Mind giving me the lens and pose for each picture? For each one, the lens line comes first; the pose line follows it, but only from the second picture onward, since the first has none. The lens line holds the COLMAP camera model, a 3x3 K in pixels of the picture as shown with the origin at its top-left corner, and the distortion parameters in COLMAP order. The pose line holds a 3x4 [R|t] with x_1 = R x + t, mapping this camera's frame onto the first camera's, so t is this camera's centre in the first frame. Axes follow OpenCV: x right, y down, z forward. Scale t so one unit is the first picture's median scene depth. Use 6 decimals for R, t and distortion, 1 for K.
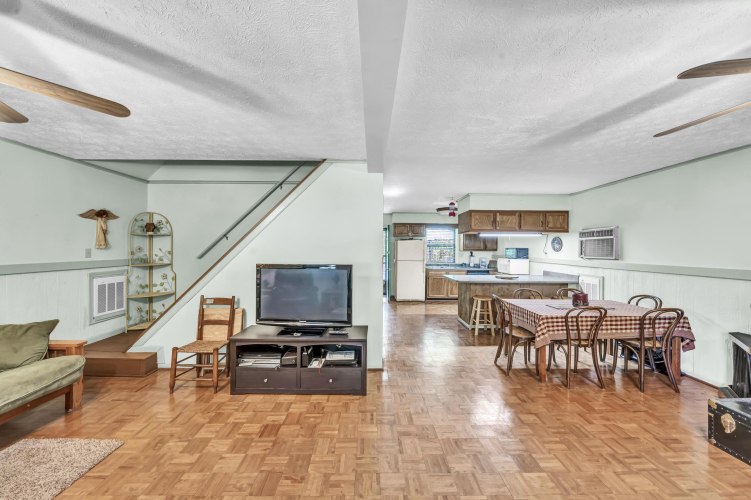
lens RADIAL K [[263.9, 0, 373.9], [0, 263.9, 249.0], [0, 0, 1]] dist [-0.007037, 0.000081]
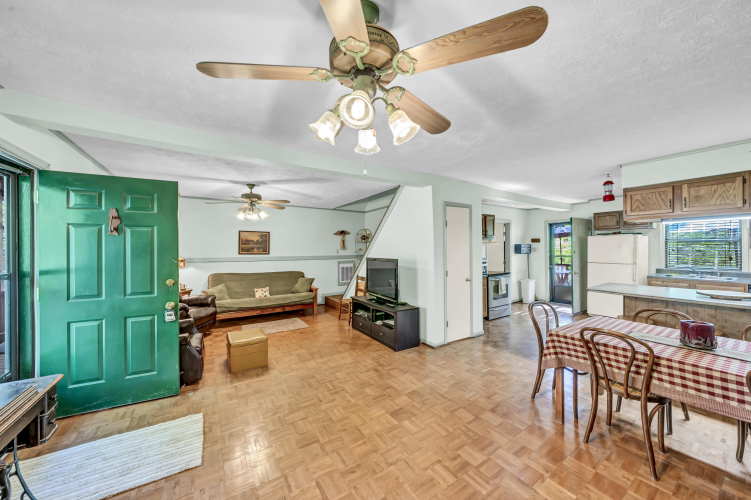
lens RADIAL K [[263.9, 0, 373.9], [0, 263.9, 249.0], [0, 0, 1]] dist [-0.007037, 0.000081]
pose [[0.524481, -0.009749, -0.851366, 0.616066], [0.007522, 0.999948, -0.006816, 0.007882], [0.851389, -0.002829, 0.524528, 0.087155]]
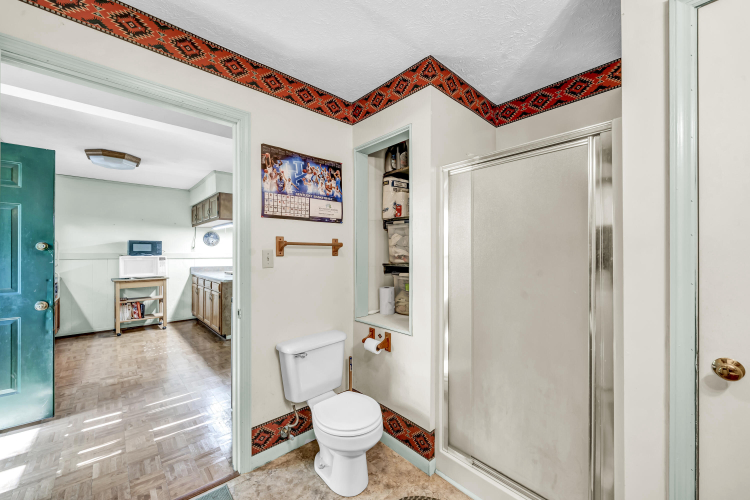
lens RADIAL K [[280.7, 0, 372.0], [0, 280.7, 247.2], [0, 0, 1]] dist [-0.000620, -0.000089]
pose [[-0.647942, -0.010160, 0.761622, -0.574205], [-0.013722, 0.999904, 0.001666, 0.005028], [-0.761566, -0.009372, -0.648020, 1.336280]]
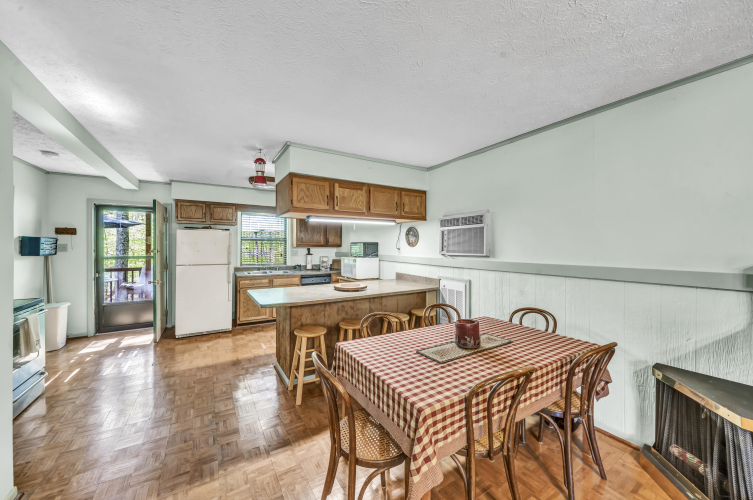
lens RADIAL K [[281.8, 0, 373.5], [0, 281.8, 247.2], [0, 0, 1]] dist [-0.000620, -0.000089]
pose [[0.862723, -0.007567, 0.505620, 0.218071], [0.005473, 0.999969, 0.005628, 0.006824], [-0.505647, -0.002088, 0.862738, 0.402794]]
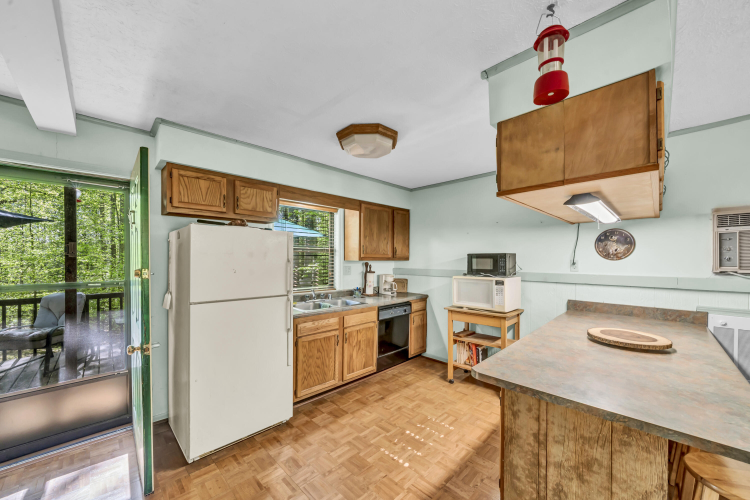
lens RADIAL K [[283.6, 0, 375.0], [0, 283.6, 258.8], [0, 0, 1]] dist [-0.001926, -0.000330]
pose [[0.725551, -0.007301, 0.688130, 0.046641], [0.008284, 0.999964, 0.001874, 0.003673], [-0.688119, 0.004341, 0.725585, 1.008347]]
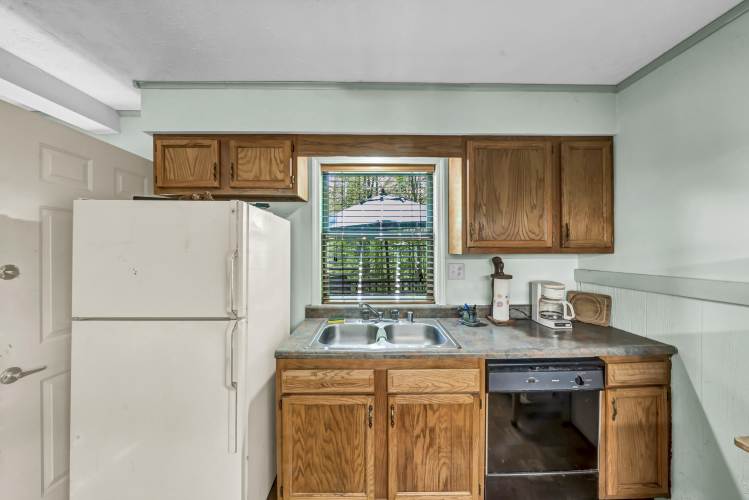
lens RADIAL K [[263.2, 0, 372.9], [0, 263.2, 249.0], [0, 0, 1]] dist [-0.007037, 0.000081]
pose [[0.999926, -0.012102, 0.001596, 0.412622], [0.012123, 0.999821, -0.014515, 0.006409], [-0.001420, 0.014533, 0.999893, 1.228829]]
